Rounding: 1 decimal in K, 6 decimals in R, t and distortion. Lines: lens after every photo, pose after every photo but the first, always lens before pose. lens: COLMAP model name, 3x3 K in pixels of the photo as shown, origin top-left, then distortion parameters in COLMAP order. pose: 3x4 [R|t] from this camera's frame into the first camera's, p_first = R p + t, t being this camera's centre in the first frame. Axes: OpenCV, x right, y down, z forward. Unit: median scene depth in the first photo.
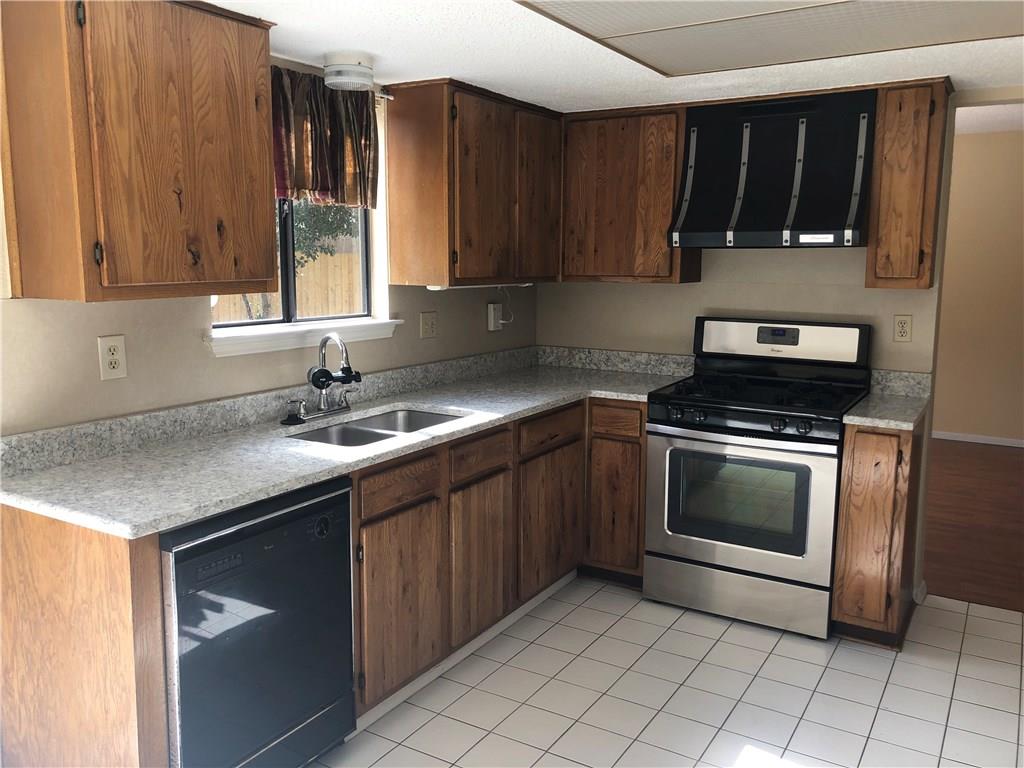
lens RADIAL K [[842.6, 0, 512.0], [0, 842.6, 384.0], [0, 0, 1]] dist [0.037639, -0.037959]
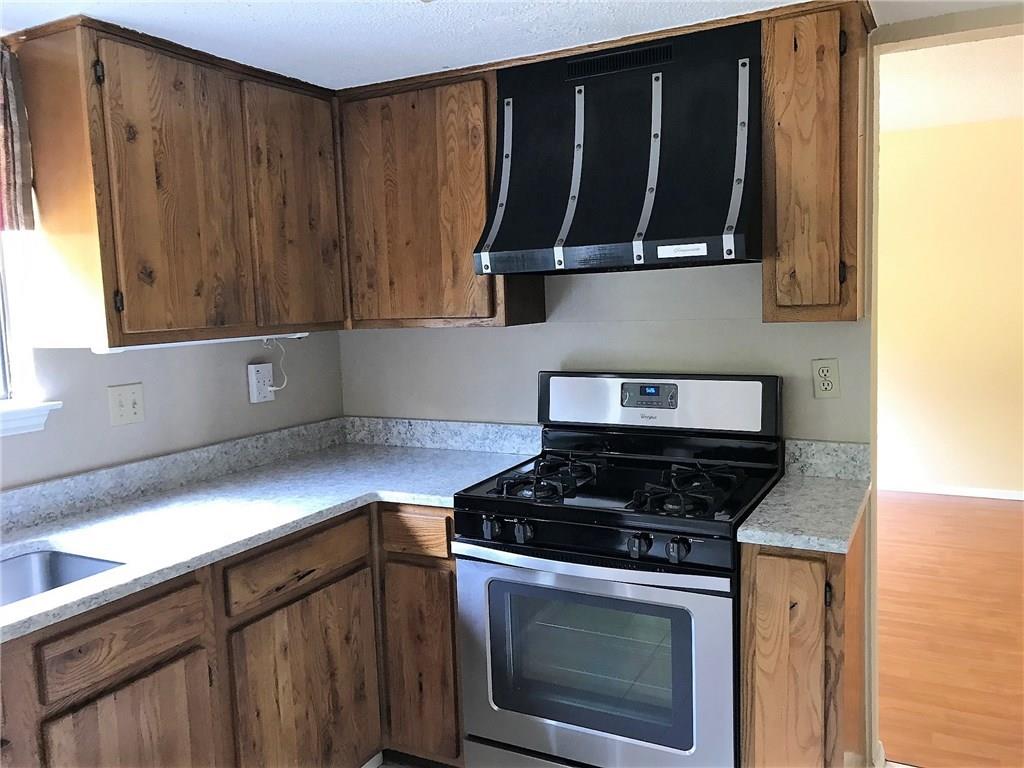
lens RADIAL K [[826.1, 0, 516.8], [0, 826.1, 385.1], [0, 0, 1]] dist [0.059244, -0.080184]
pose [[0.997468, -0.047519, 0.052916, 0.178524], [0.049659, 0.997970, -0.039873, -0.045960], [-0.050914, 0.042400, 0.997803, 0.346539]]
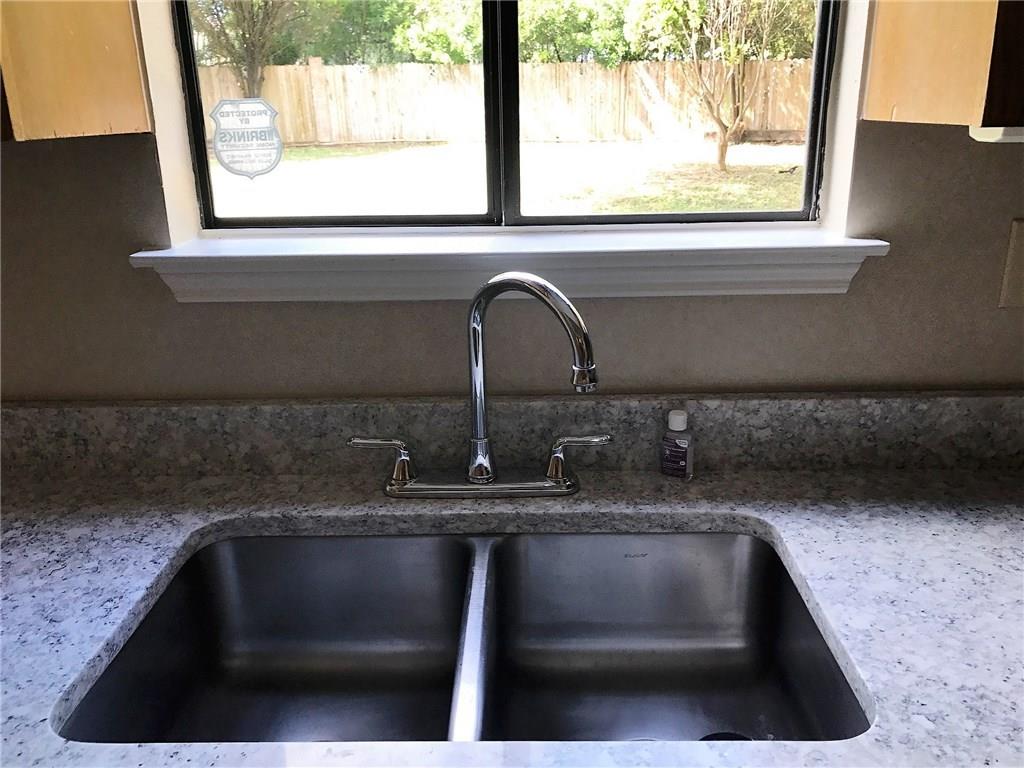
lens RADIAL K [[826.1, 0, 516.8], [0, 826.1, 385.1], [0, 0, 1]] dist [0.059244, -0.080184]
pose [[0.506657, 0.262395, -0.821247, 0.057222], [-0.106909, 0.964330, 0.242155, -0.083130], [0.855493, -0.034890, 0.516637, 0.721121]]
